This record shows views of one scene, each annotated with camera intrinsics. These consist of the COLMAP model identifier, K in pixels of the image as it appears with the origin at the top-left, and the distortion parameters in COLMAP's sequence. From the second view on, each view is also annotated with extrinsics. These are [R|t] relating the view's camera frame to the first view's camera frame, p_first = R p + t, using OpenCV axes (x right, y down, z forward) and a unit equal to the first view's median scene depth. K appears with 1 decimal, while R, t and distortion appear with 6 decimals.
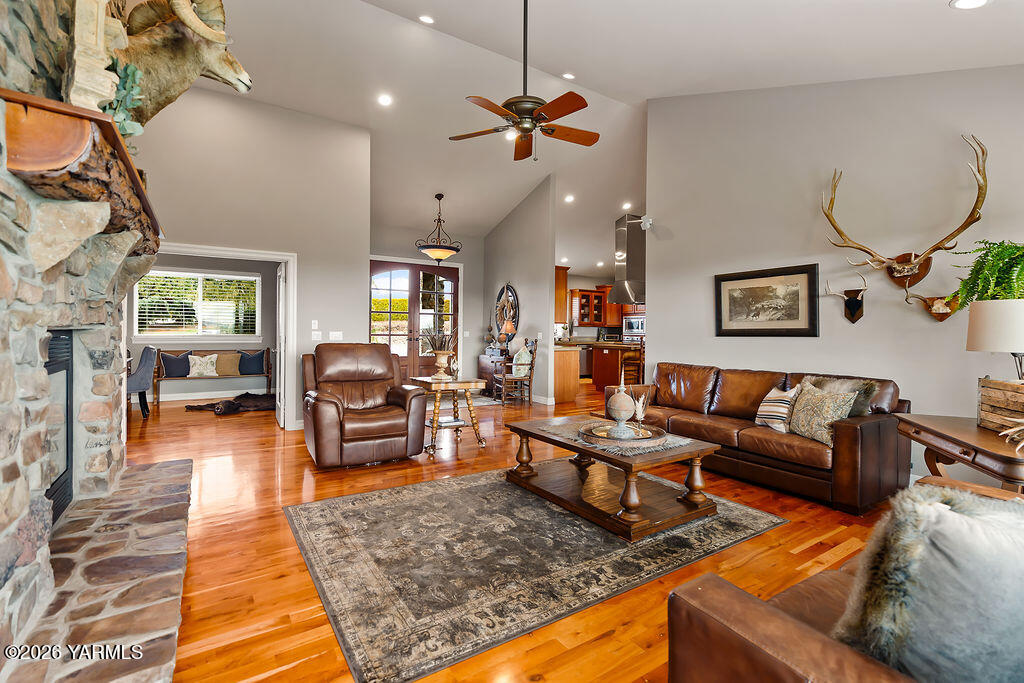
lens RADIAL K [[471.0, 0, 510.7], [0, 471.0, 336.4], [0, 0, 1]] dist [0.000539, 0.000027]
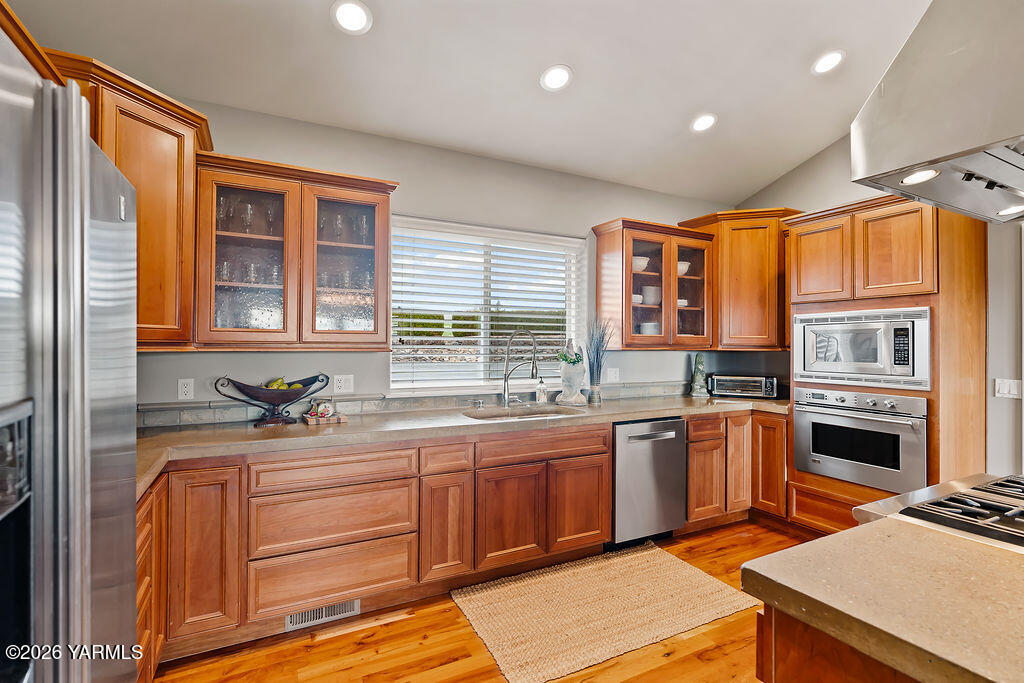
lens RADIAL K [[471.0, 0, 512.9], [0, 471.0, 342.2], [0, 0, 1]] dist [0.000539, 0.000027]
pose [[0.992783, 0.002699, -0.119894, 0.110817], [-0.003589, 0.999968, -0.007209, -0.024132], [0.119871, 0.007587, 0.992761, 0.698154]]
